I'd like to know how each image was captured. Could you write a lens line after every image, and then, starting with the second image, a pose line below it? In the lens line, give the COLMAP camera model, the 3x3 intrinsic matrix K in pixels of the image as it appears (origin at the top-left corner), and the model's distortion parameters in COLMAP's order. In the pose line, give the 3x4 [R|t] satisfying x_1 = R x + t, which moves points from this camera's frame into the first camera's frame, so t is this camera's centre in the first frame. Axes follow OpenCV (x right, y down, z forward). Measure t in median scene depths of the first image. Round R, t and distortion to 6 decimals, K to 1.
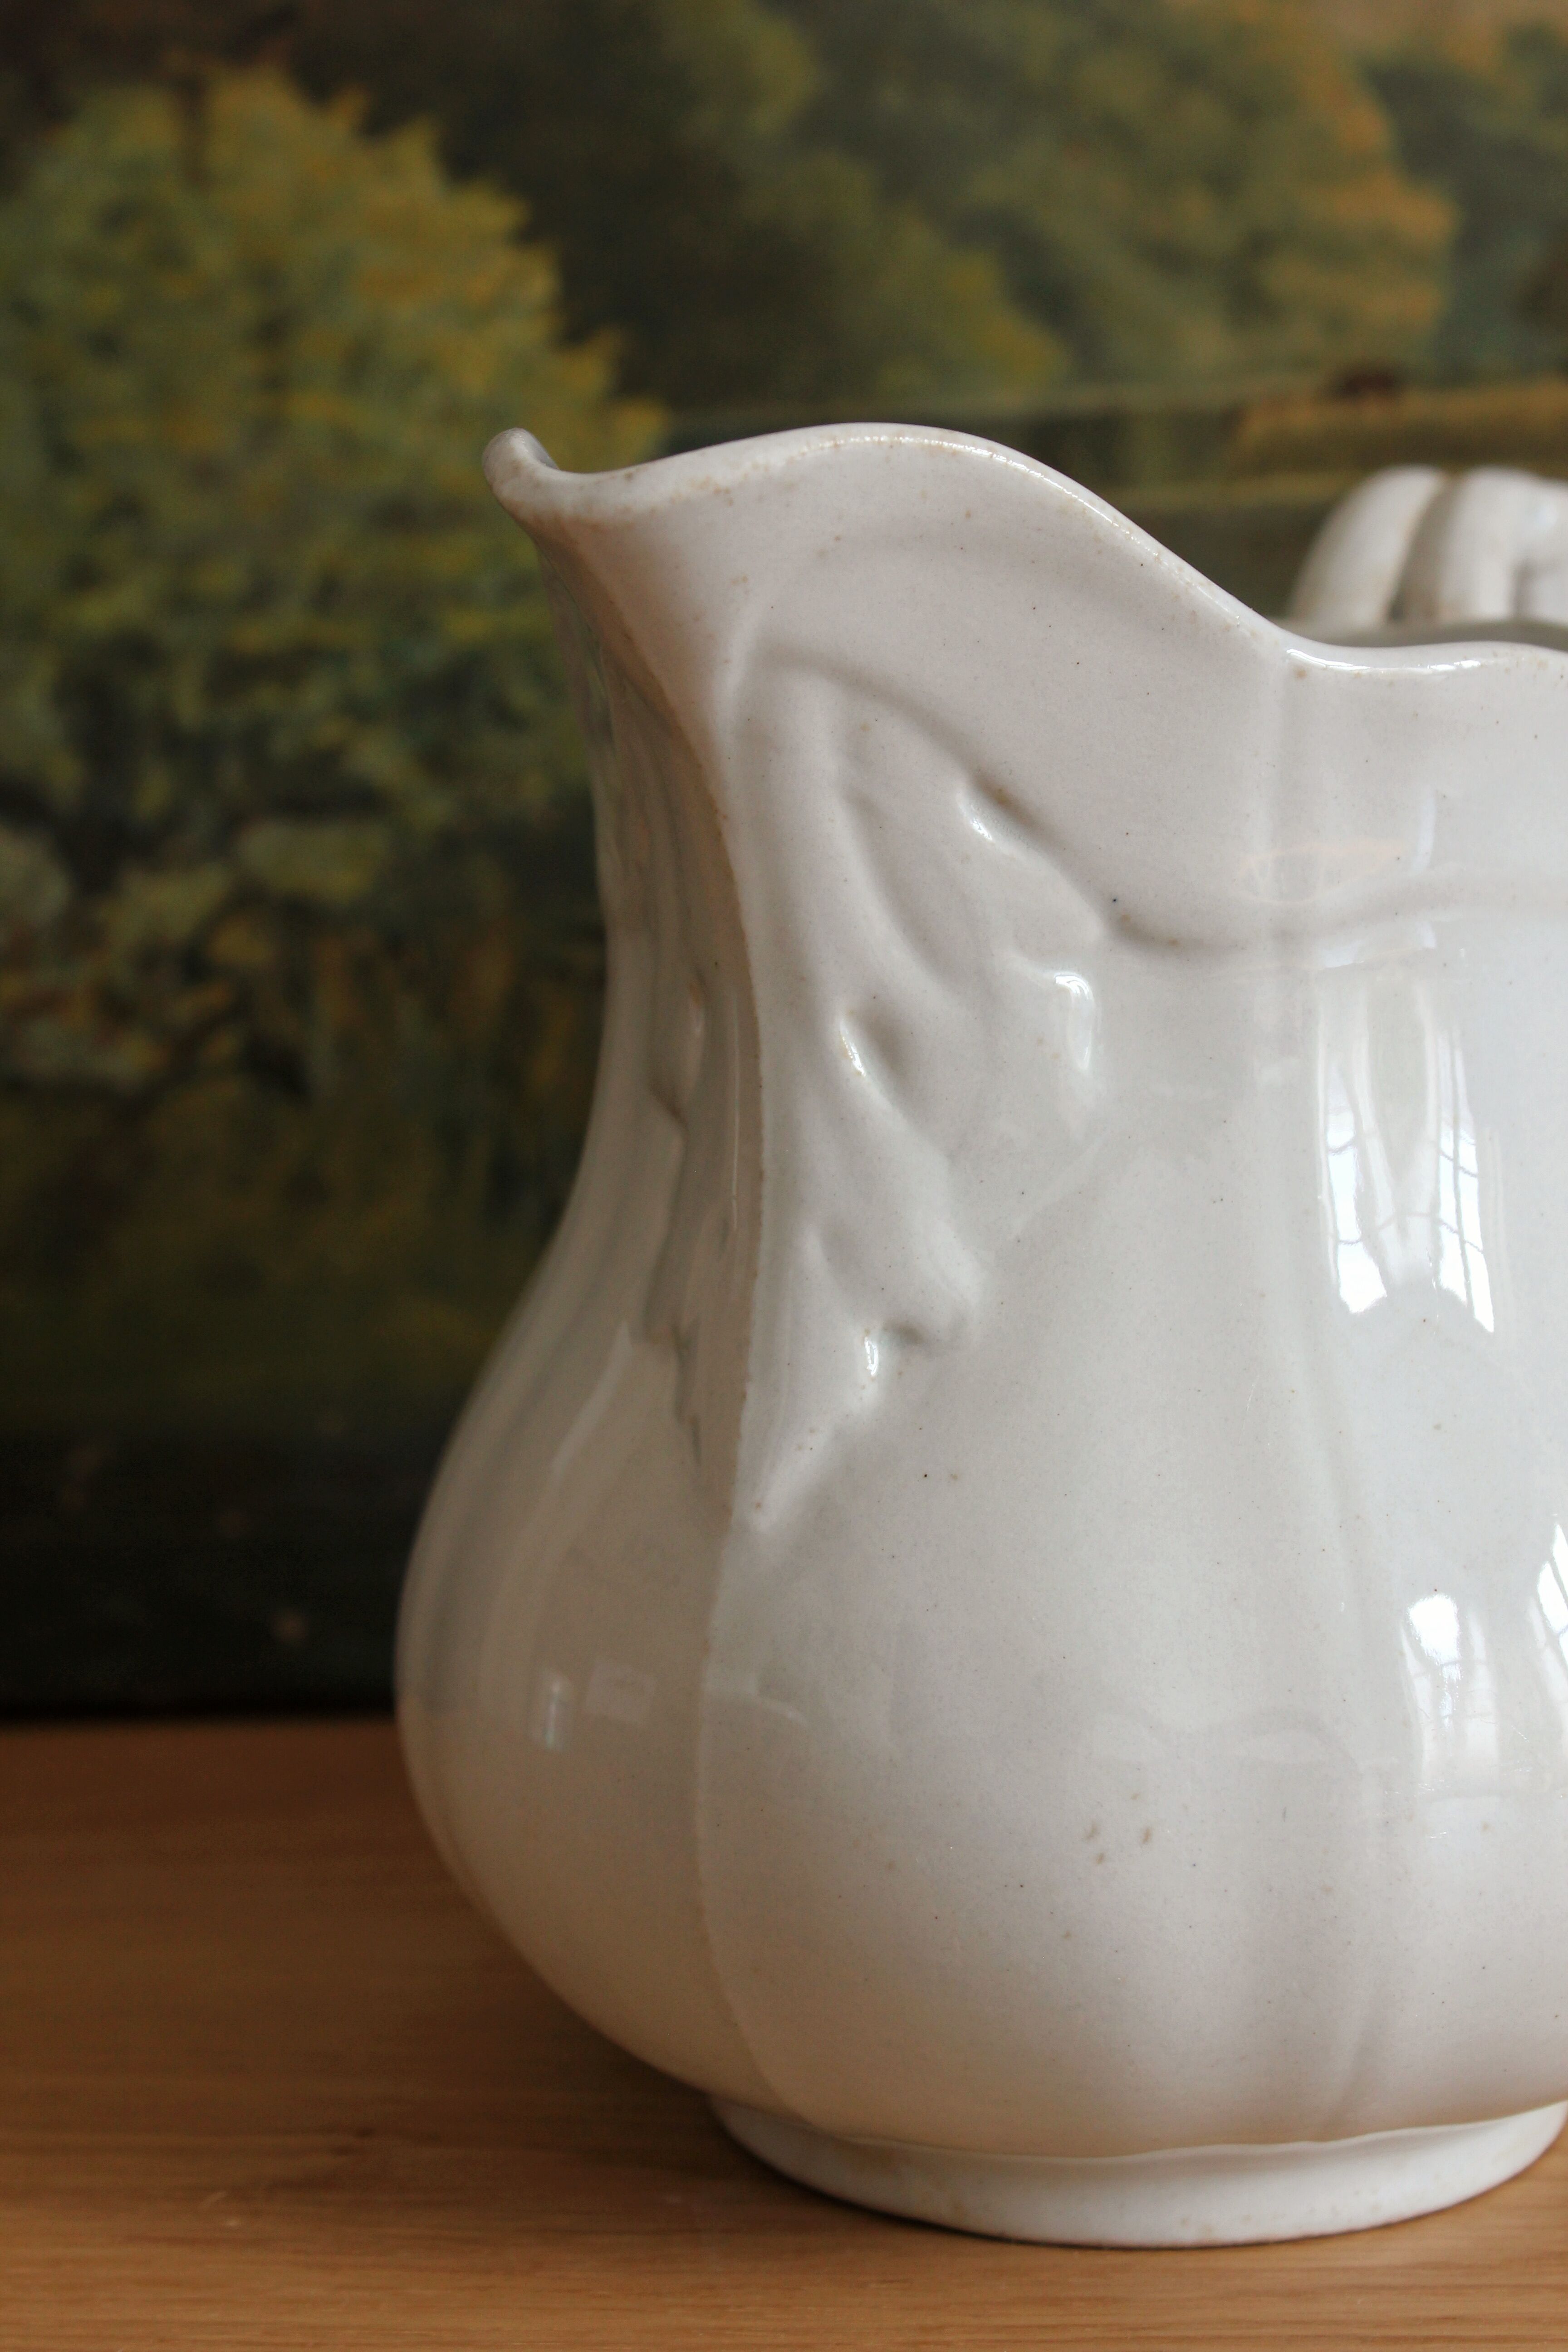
lens RADIAL K [[4309.3, 0, 784.0], [0, 4309.3, 1176.0], [0, 0, 1]] dist [-0.007879, 0.188478]
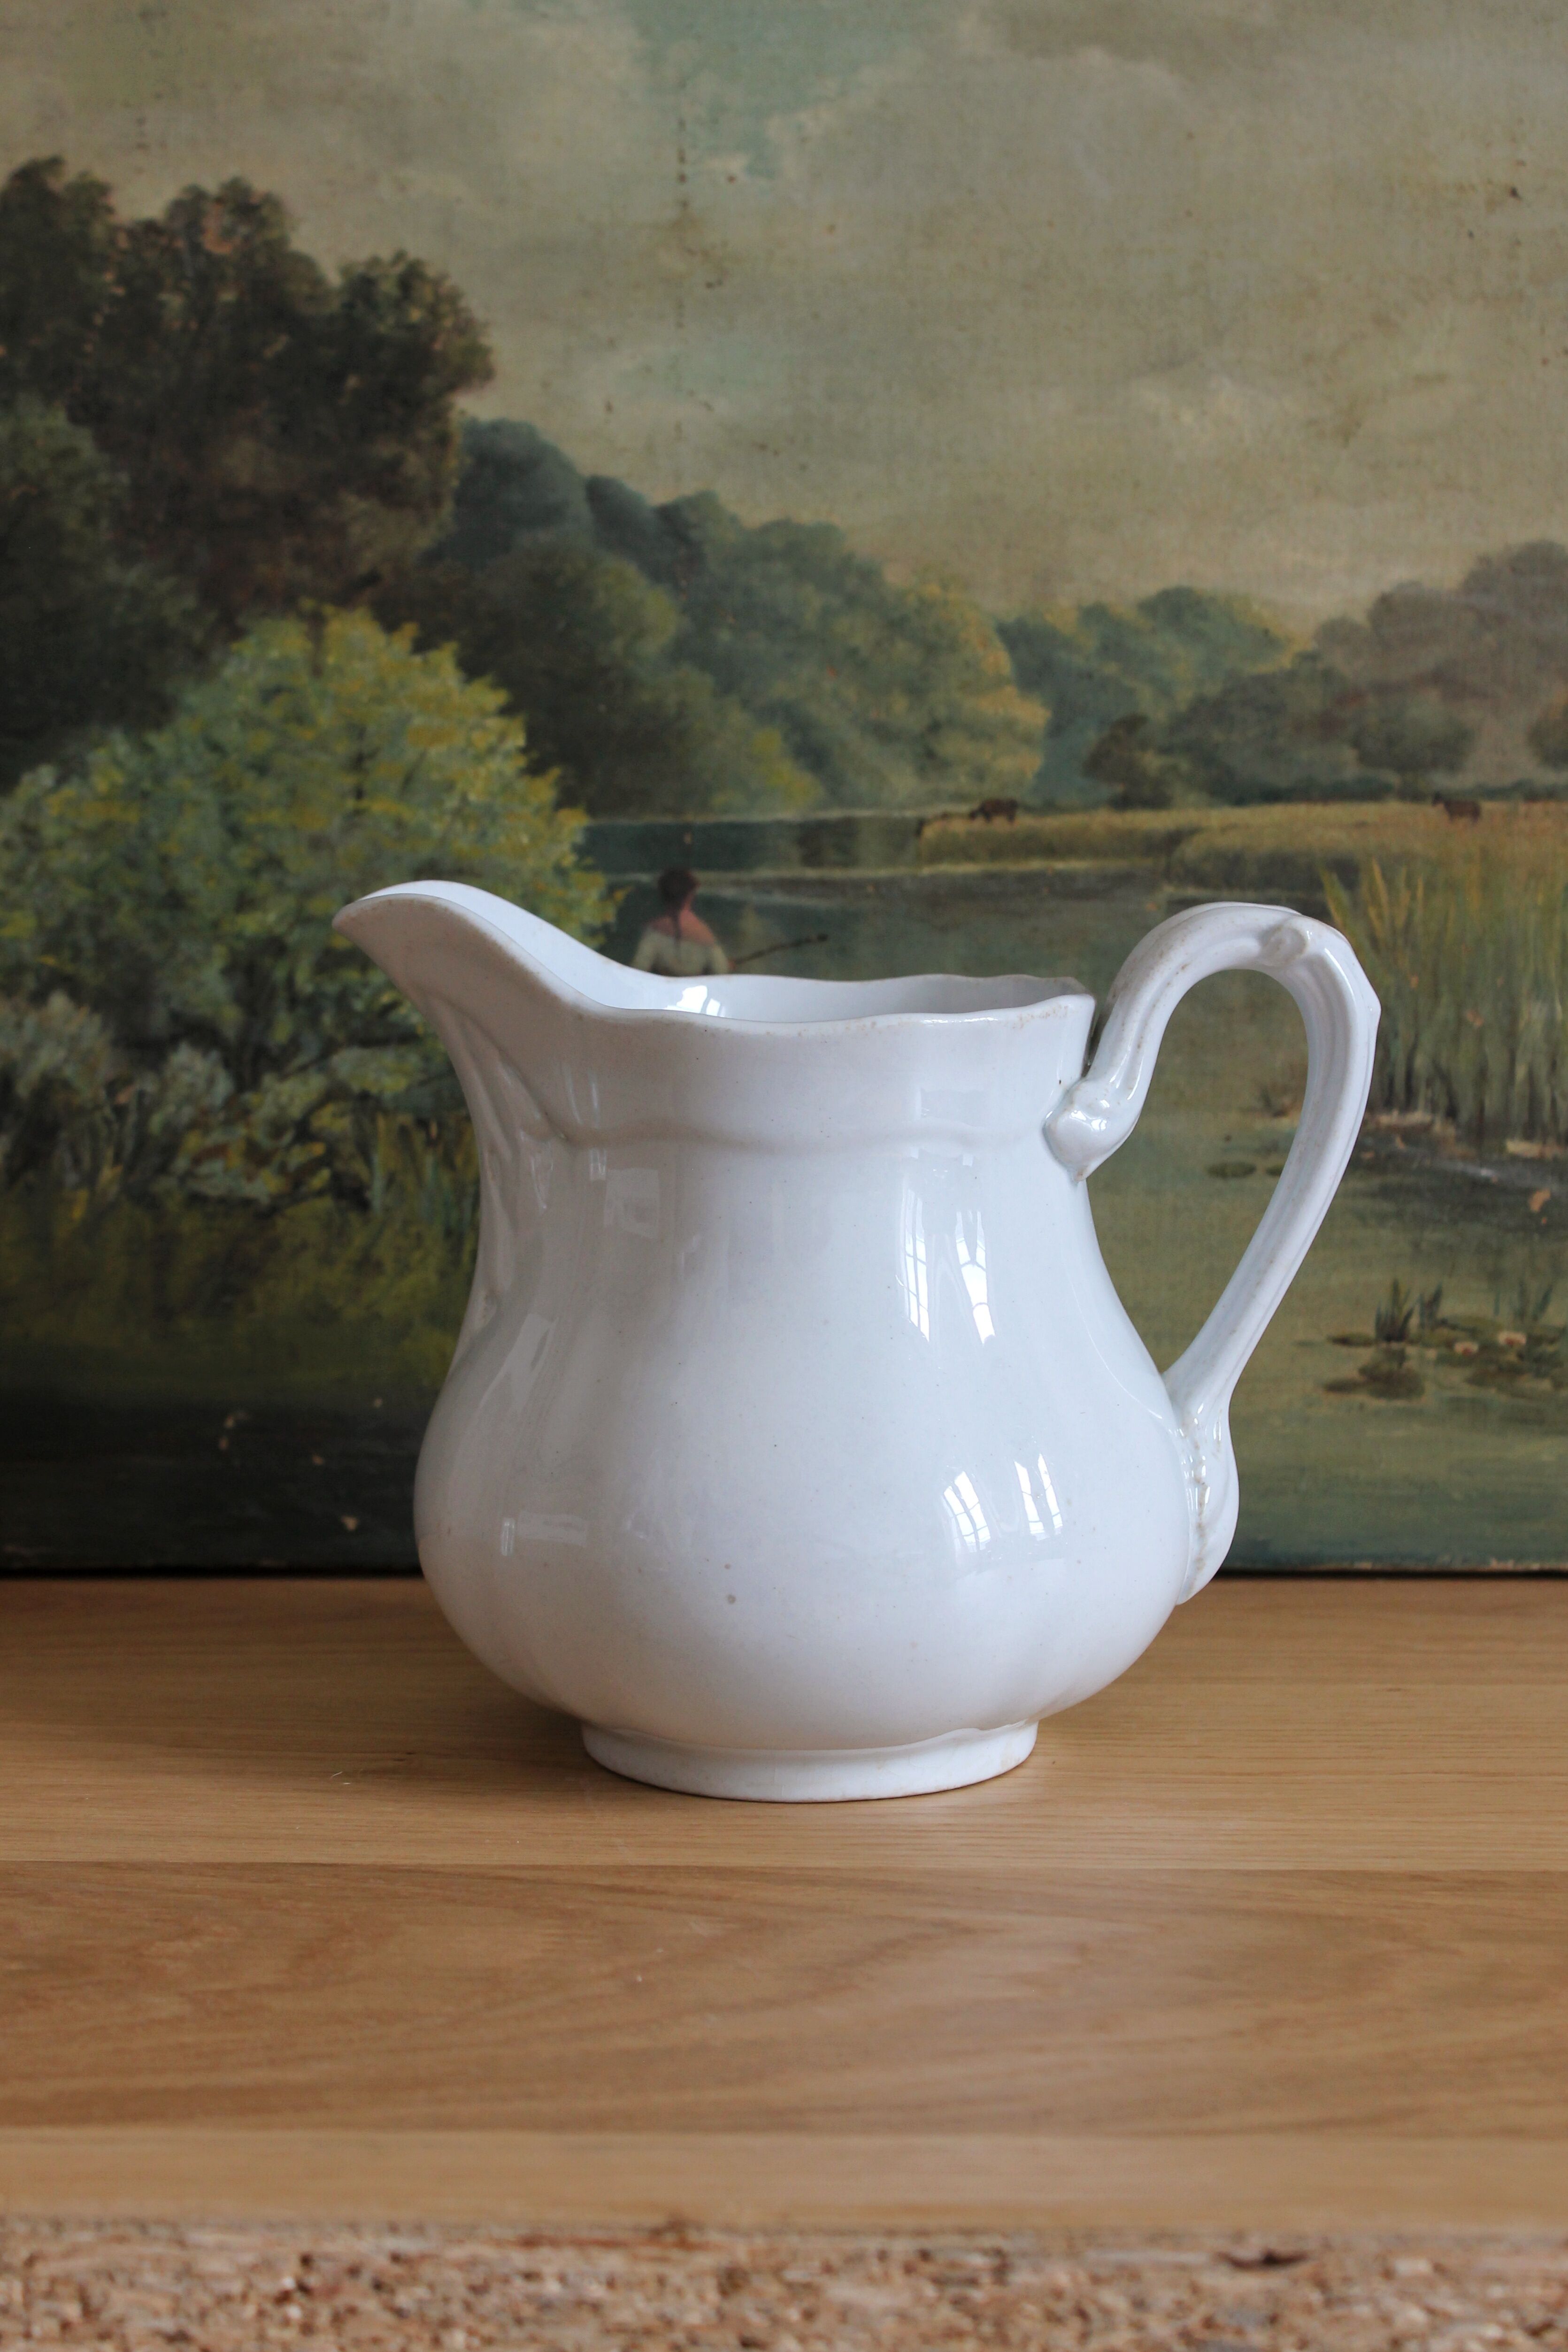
lens RADIAL K [[4001.2, 0, 784.0], [0, 4001.2, 1176.0], [0, 0, 1]] dist [-0.021240, 0.062316]
pose [[0.999495, 0.021928, 0.022986, 0.016855], [-0.021373, 0.999481, -0.024094, 0.002787], [-0.023502, 0.023590, 0.999445, -0.586183]]
